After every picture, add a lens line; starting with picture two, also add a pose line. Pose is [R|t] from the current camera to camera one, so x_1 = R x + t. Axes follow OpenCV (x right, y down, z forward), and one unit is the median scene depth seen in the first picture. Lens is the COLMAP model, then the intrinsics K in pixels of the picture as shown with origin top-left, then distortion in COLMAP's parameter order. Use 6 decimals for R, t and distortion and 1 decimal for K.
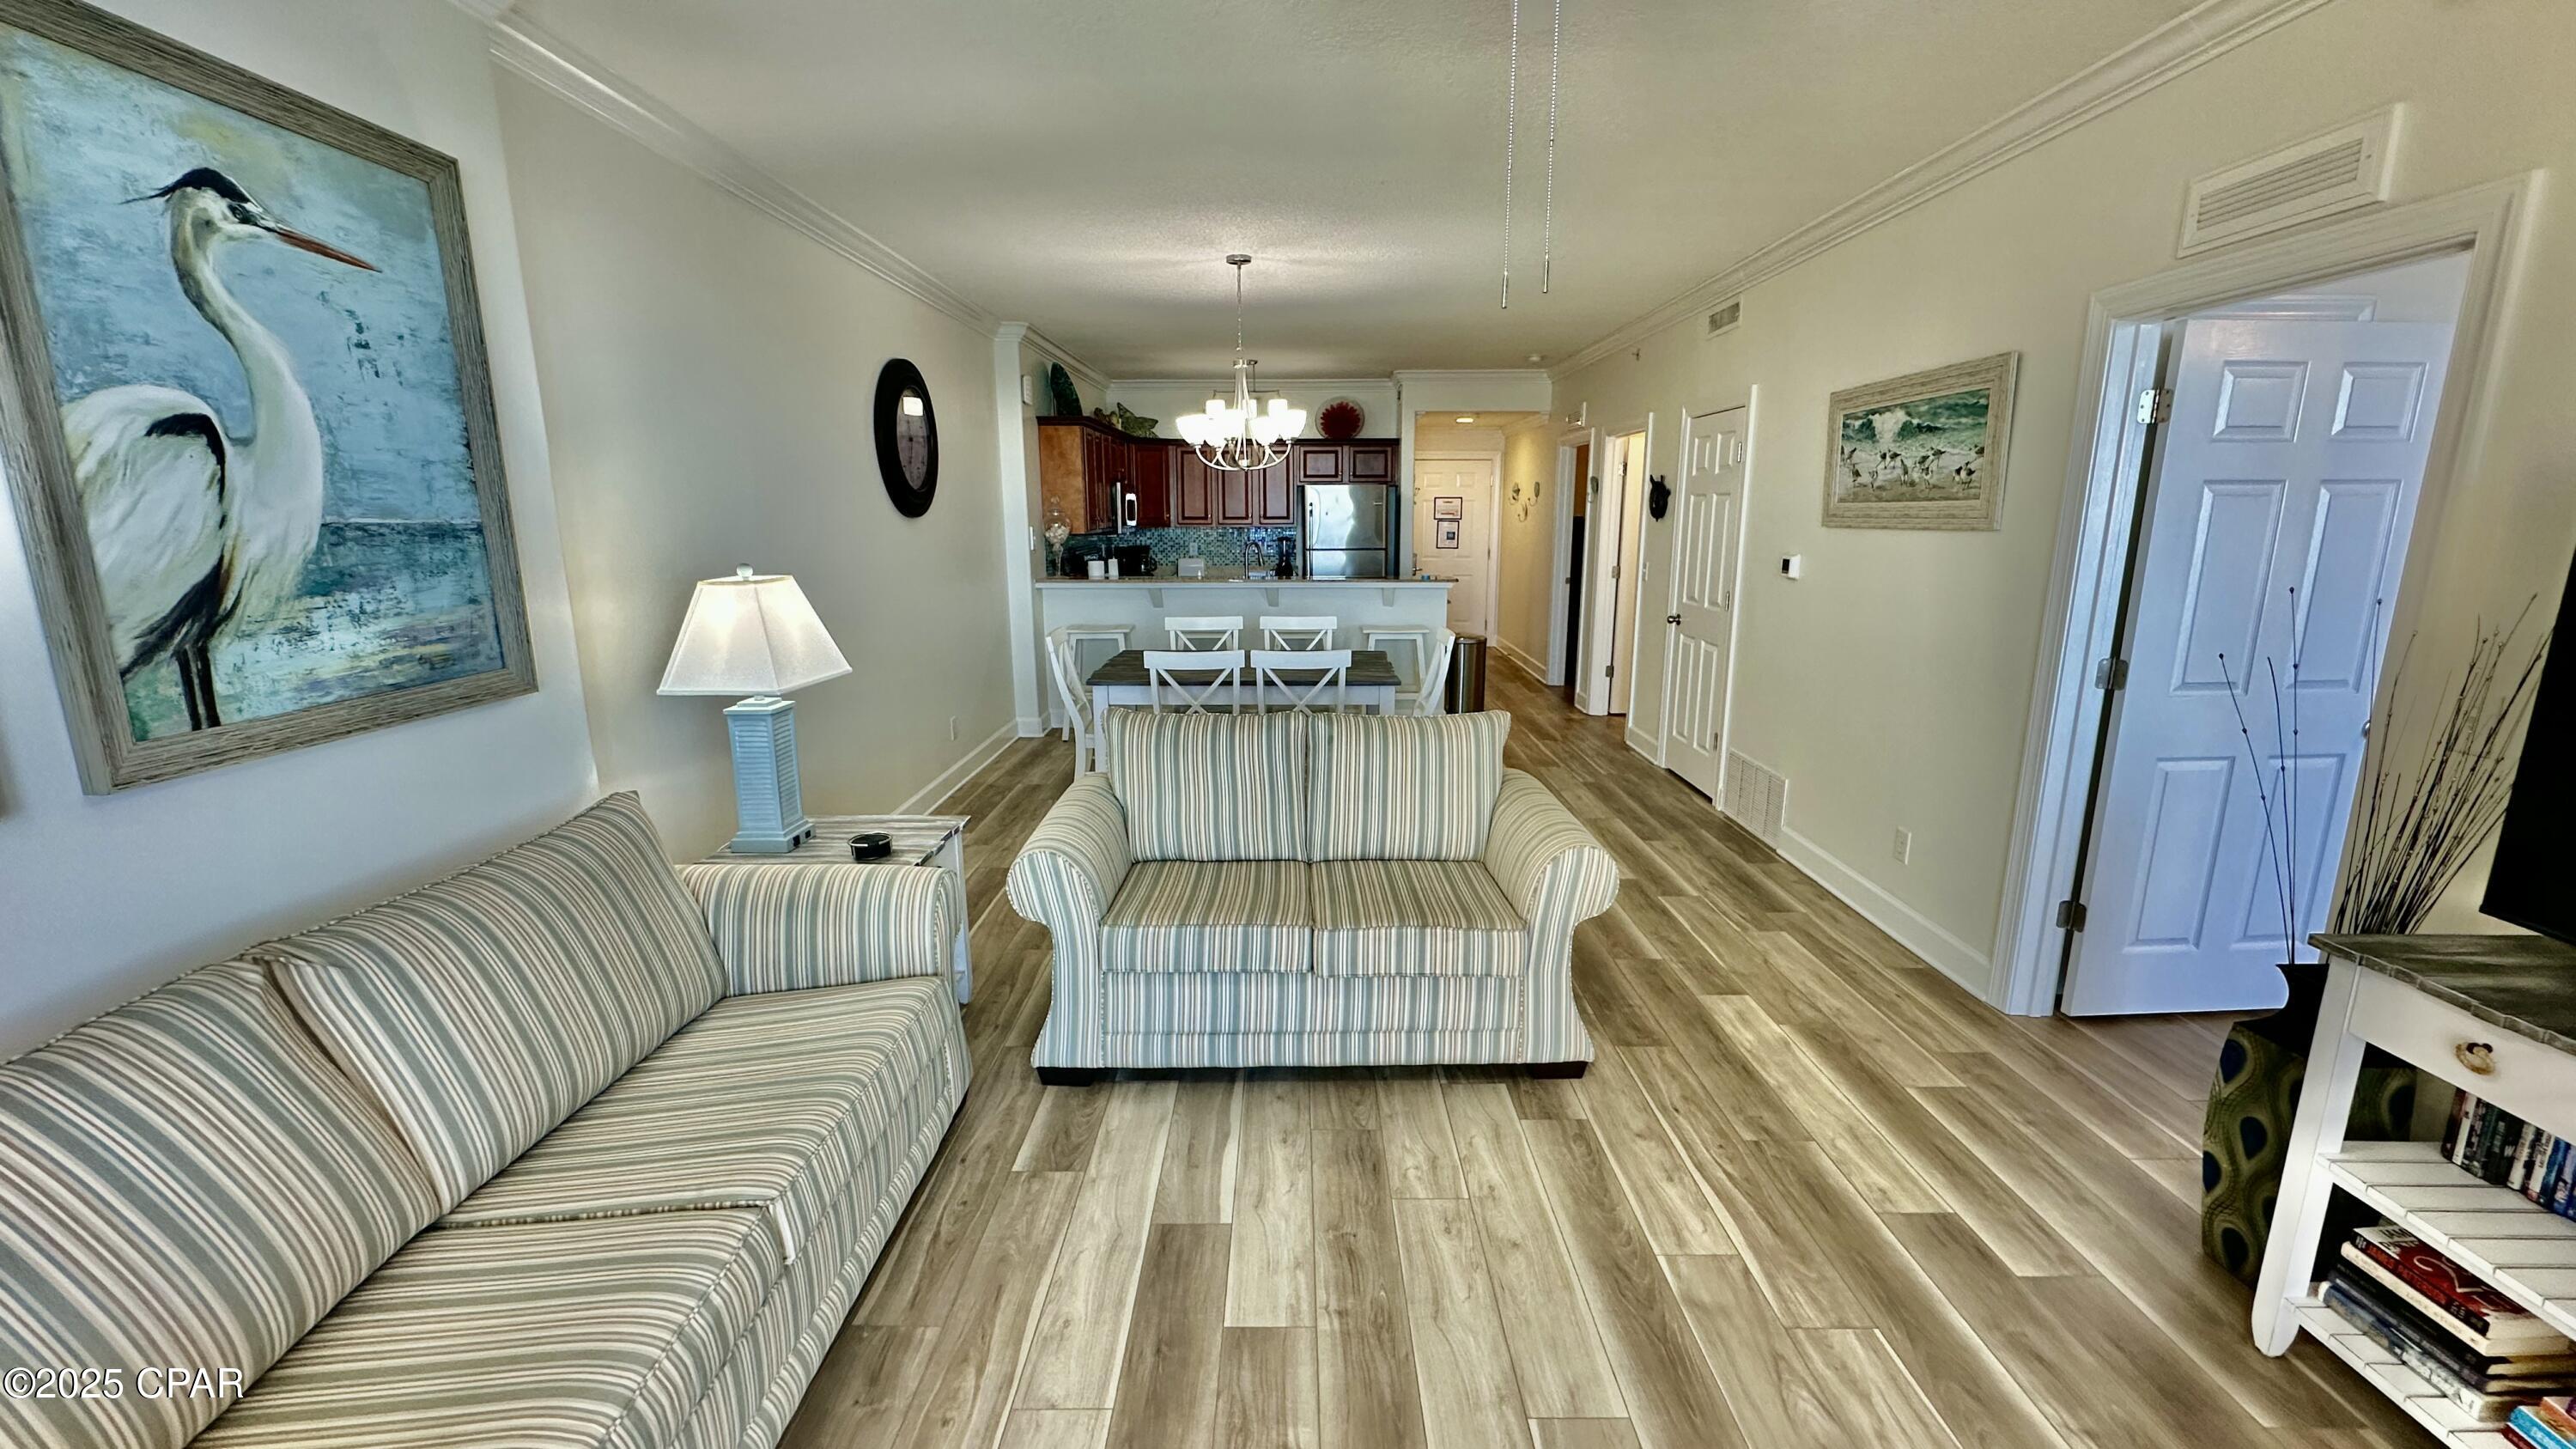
lens RADIAL K [[1005.3, 0, 1295.0], [0, 1005.3, 716.3], [0, 0, 1]] dist [-0.008752, 0.000659]
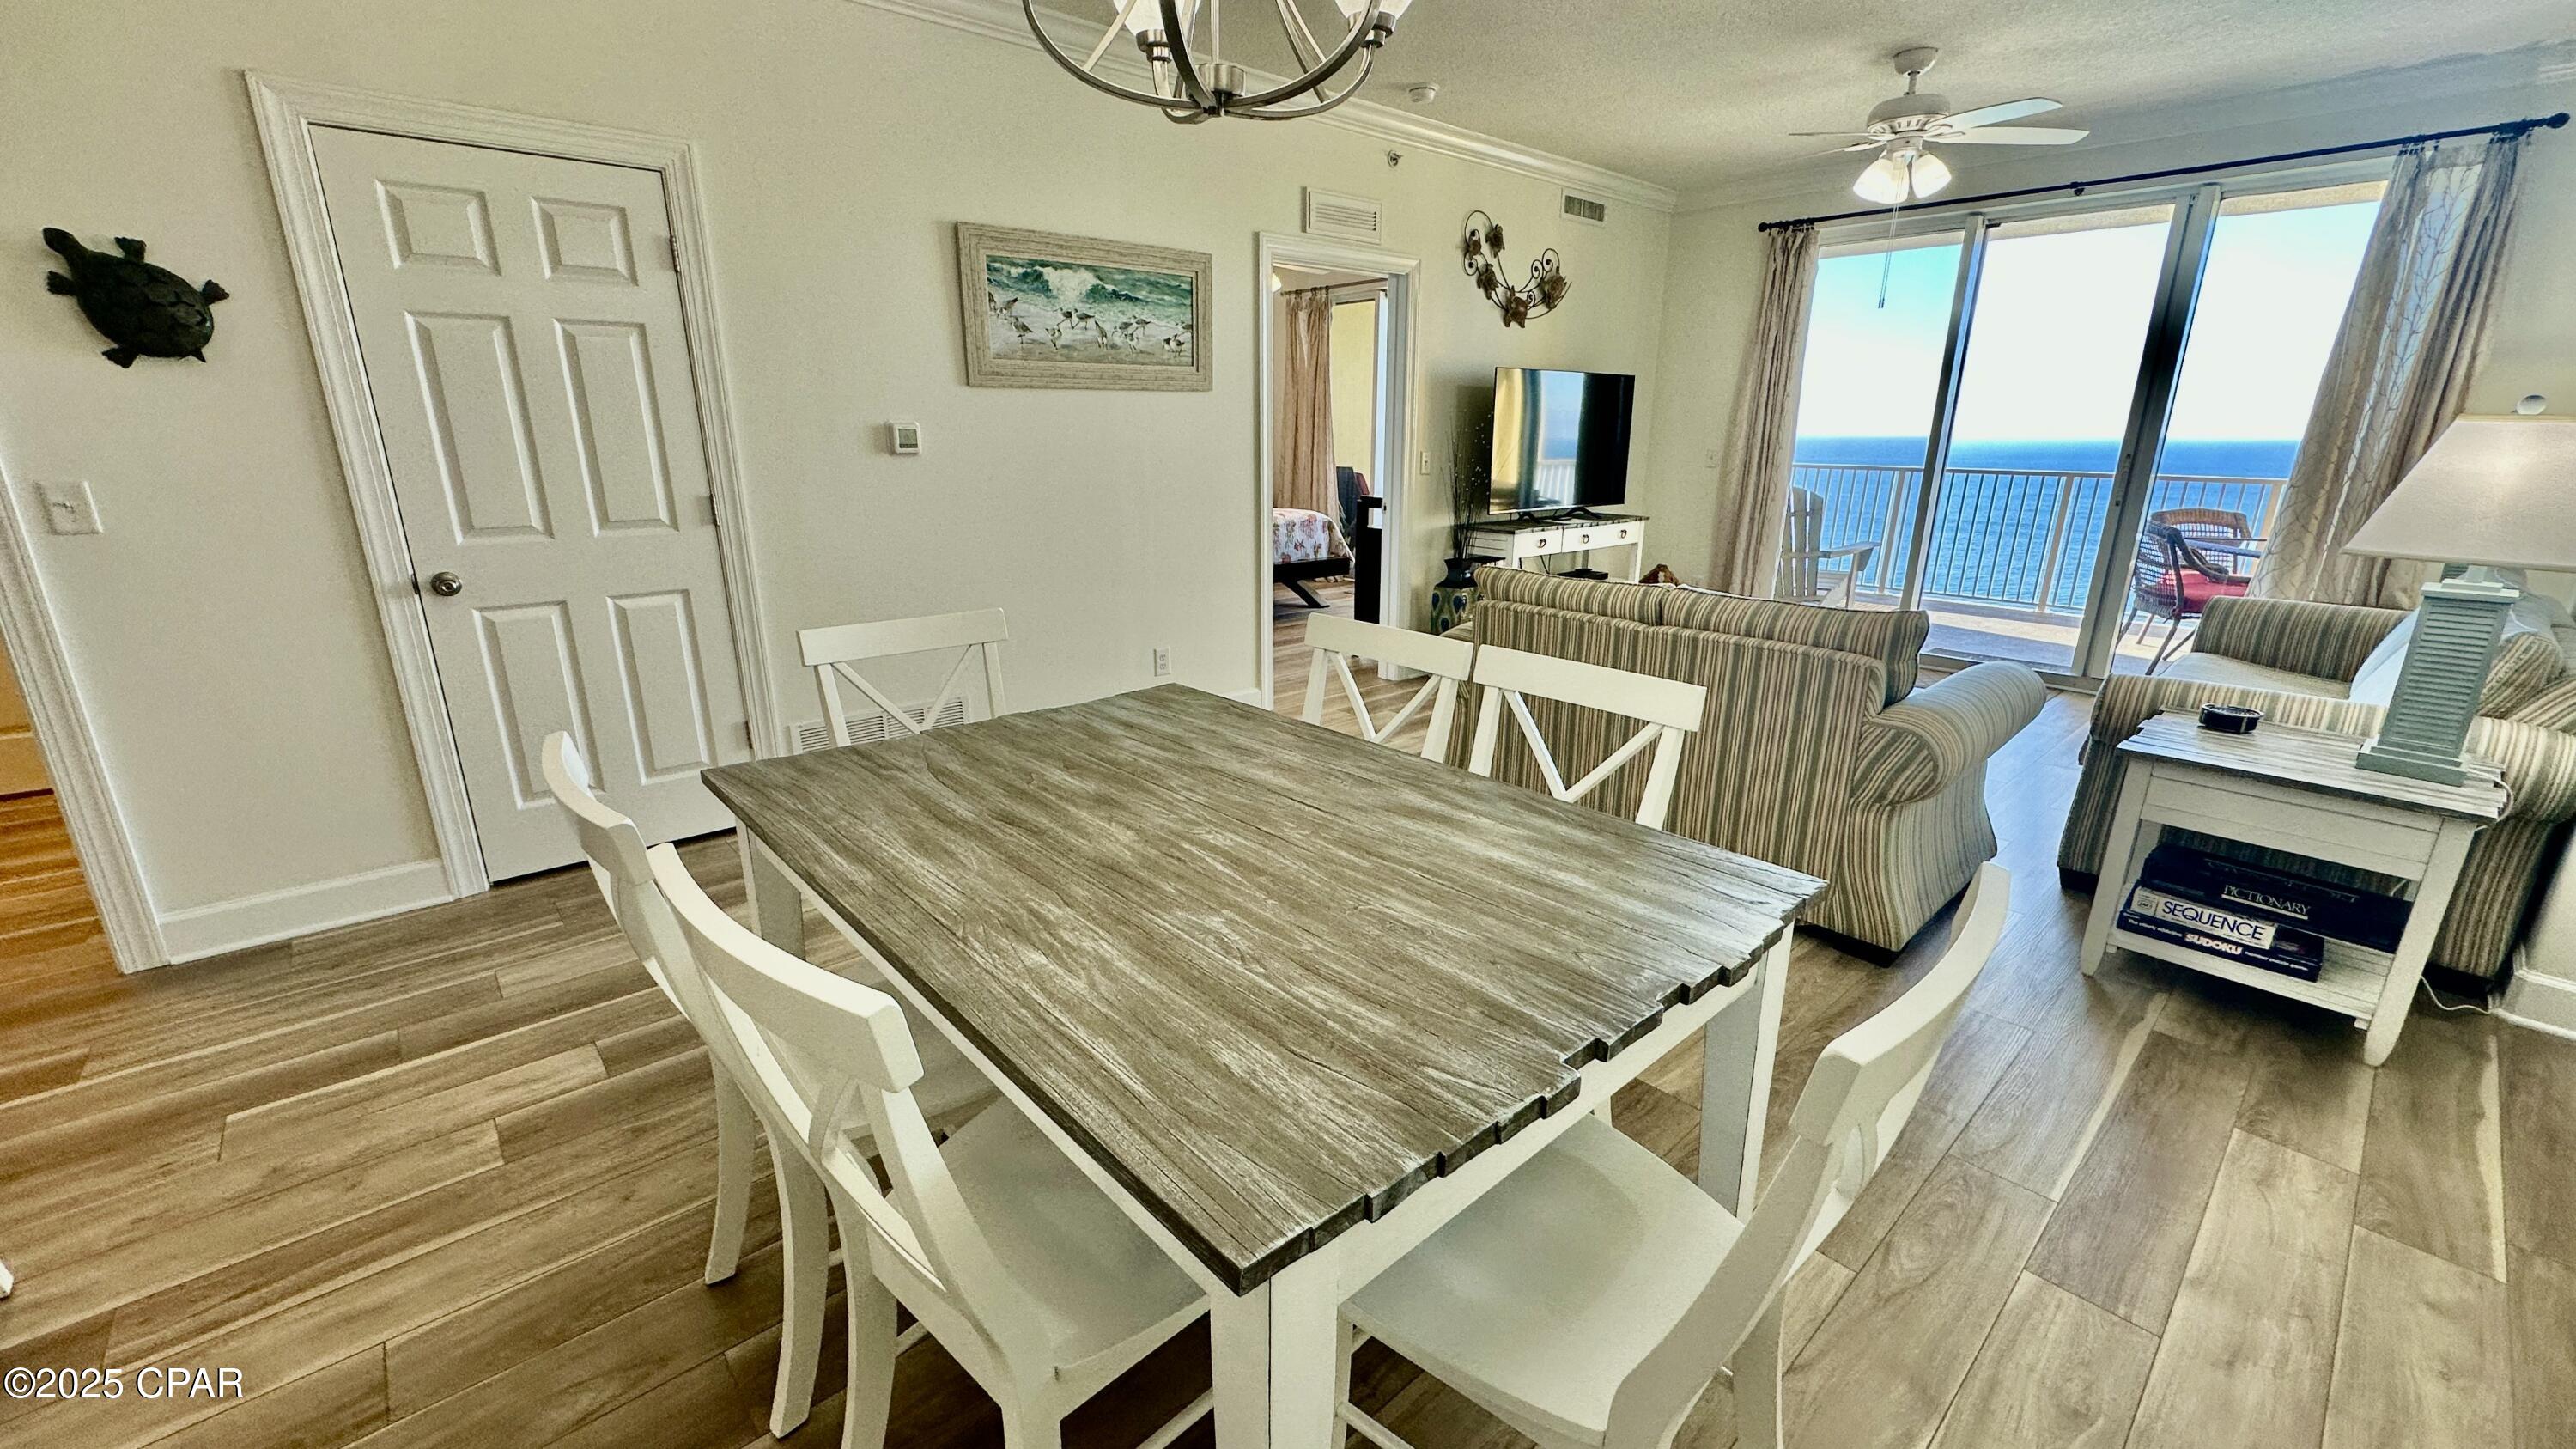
lens RADIAL K [[1005.3, 0, 1295.0], [0, 1005.3, 716.3], [0, 0, 1]] dist [-0.008752, 0.000659]
pose [[-0.664168, -0.210703, 0.717276, -0.378158], [0.148276, 0.903271, 0.402637, -0.274095], [-0.732731, 0.373773, -0.568681, 1.594423]]
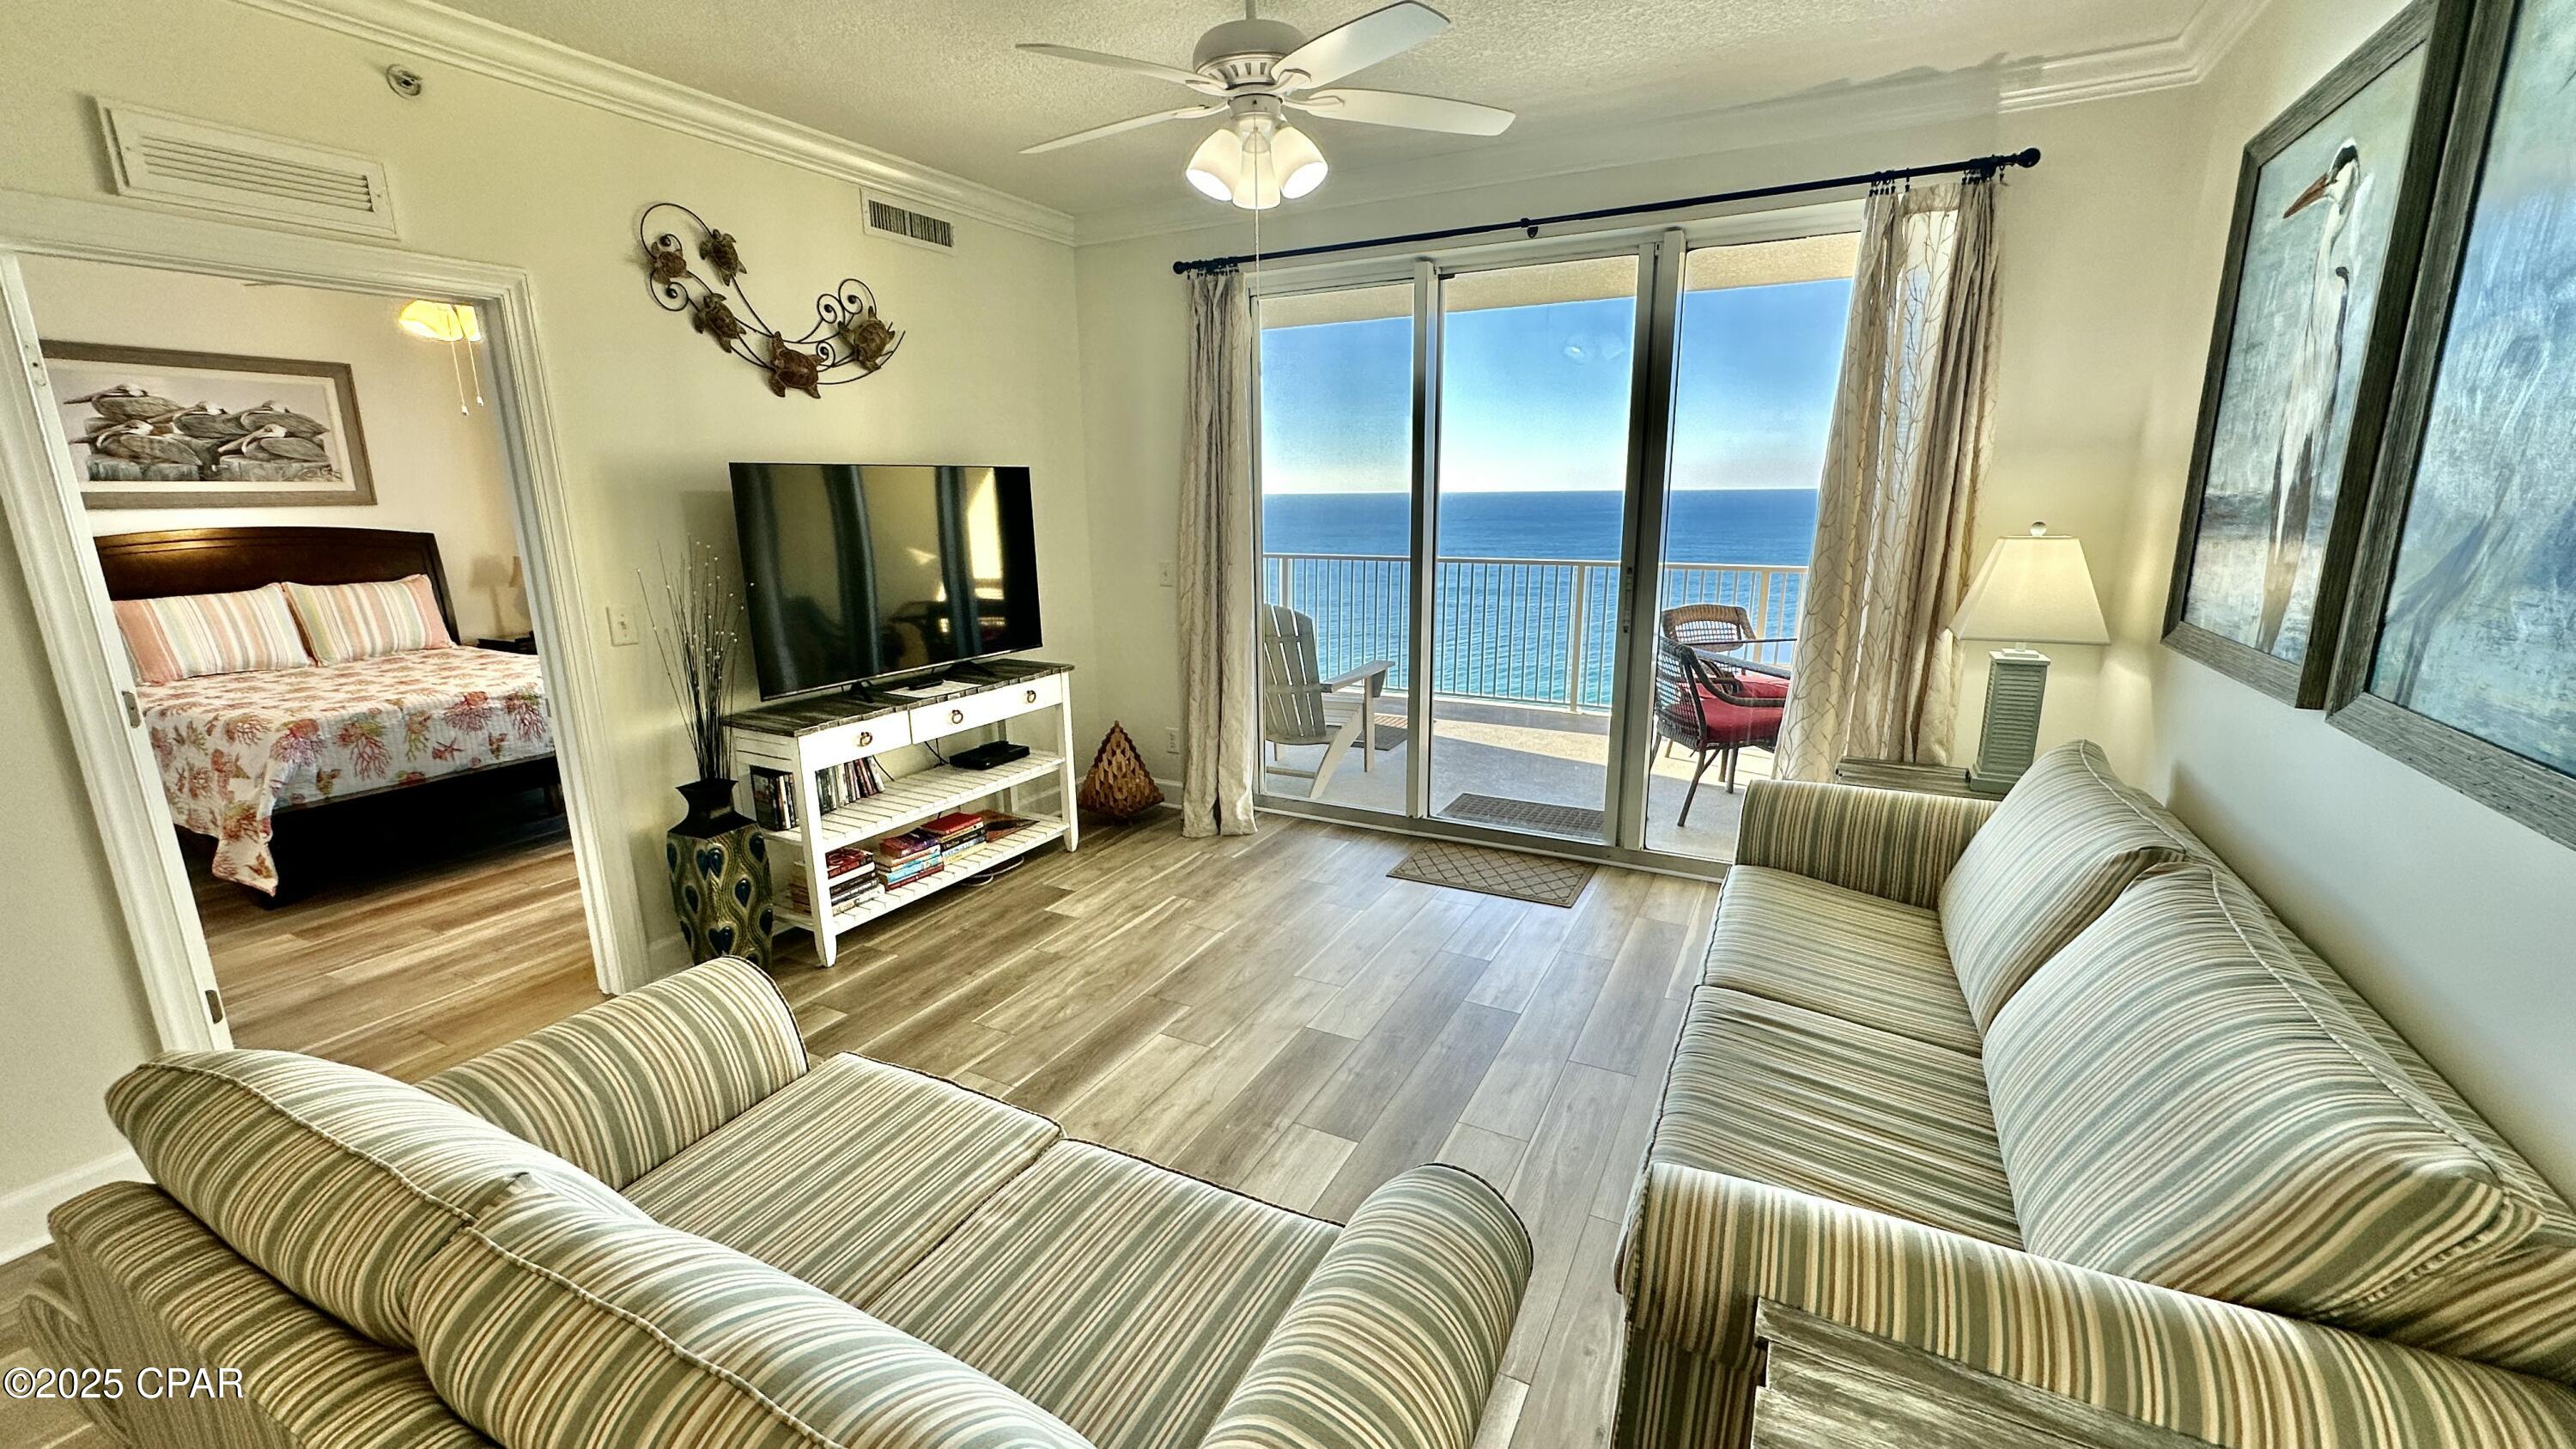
lens RADIAL K [[1005.3, 0, 1295.0], [0, 1005.3, 716.3], [0, 0, 1]] dist [-0.008752, 0.000659]
pose [[-0.884824, -0.094465, 0.456248, -0.272837], [0.104584, 0.913975, 0.392061, -0.194854], [-0.454035, 0.394621, -0.798828, 0.957273]]
